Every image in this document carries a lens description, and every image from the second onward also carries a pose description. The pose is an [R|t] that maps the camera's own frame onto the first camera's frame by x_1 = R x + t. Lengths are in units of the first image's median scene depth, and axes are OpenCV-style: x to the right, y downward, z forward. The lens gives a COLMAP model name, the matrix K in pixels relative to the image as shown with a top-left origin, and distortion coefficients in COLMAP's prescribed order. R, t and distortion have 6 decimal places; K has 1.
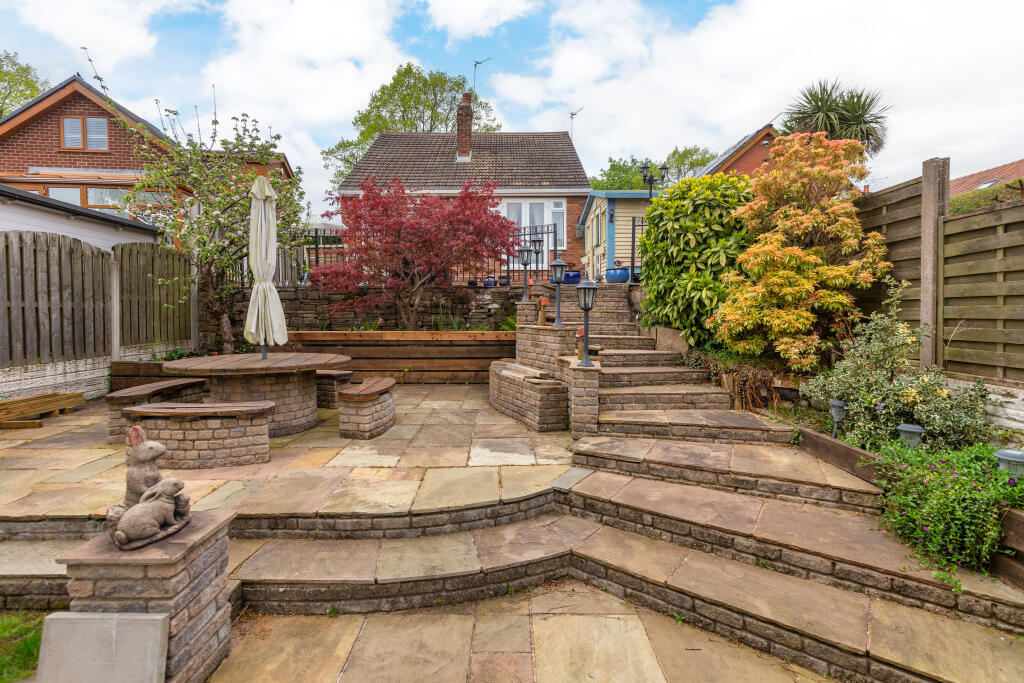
lens RADIAL K [[514.7, 0, 505.7], [0, 514.7, 331.1], [0, 0, 1]] dist [-0.001030, -0.000622]
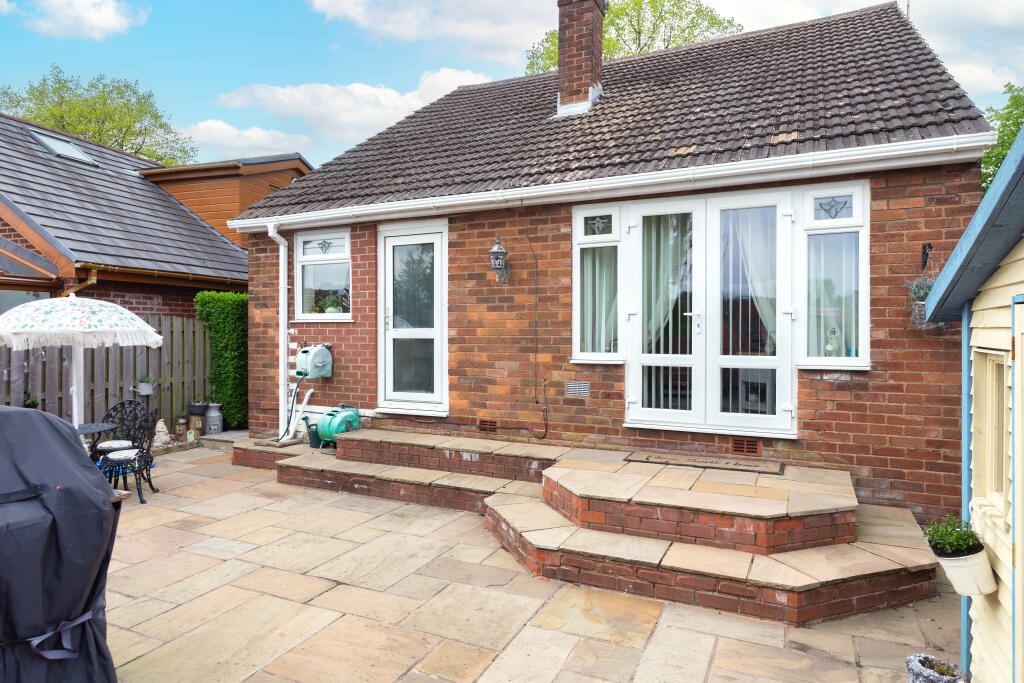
lens RADIAL K [[675.2, 0, 420.3], [0, 675.2, 337.5], [0, 0, 1]] dist [-0.001202, 0.001010]
pose [[0.872168, 0.005504, -0.489175, 0.313324], [-0.030161, 0.998640, -0.042538, -0.559153], [0.488275, 0.051854, 0.871148, 2.111778]]
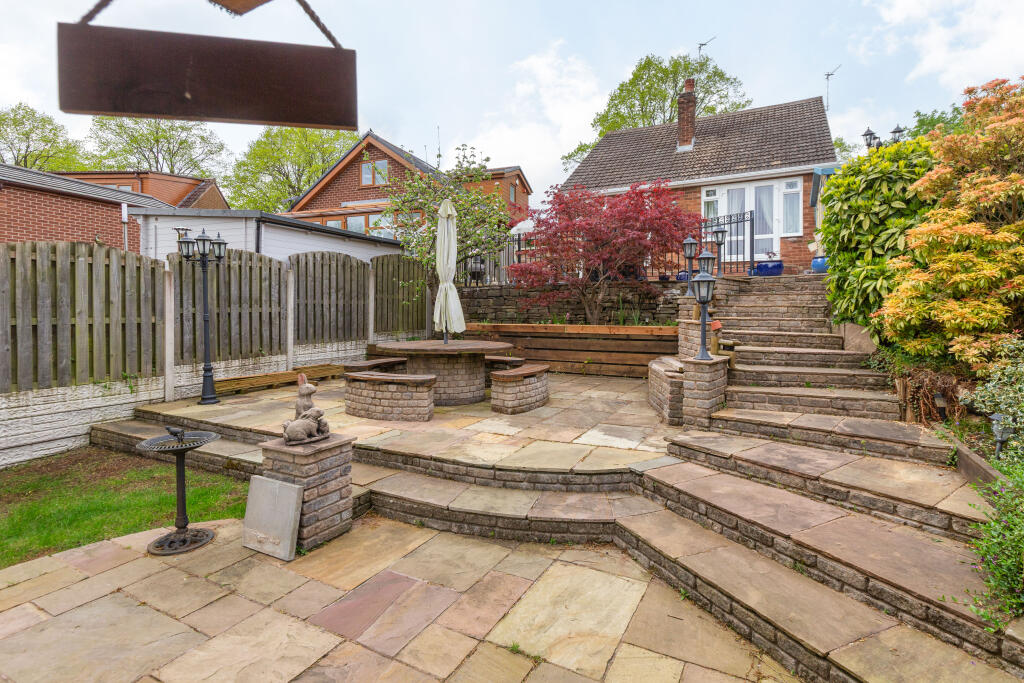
lens RADIAL K [[522.5, 0, 484.4], [0, 522.5, 313.2], [0, 0, 1]] dist [0.000408, 0.000057]
pose [[0.873187, 0.003879, -0.487370, 0.289957], [-0.017960, 0.999545, -0.024223, 0.010917], [0.487054, 0.029904, 0.872860, -0.084506]]
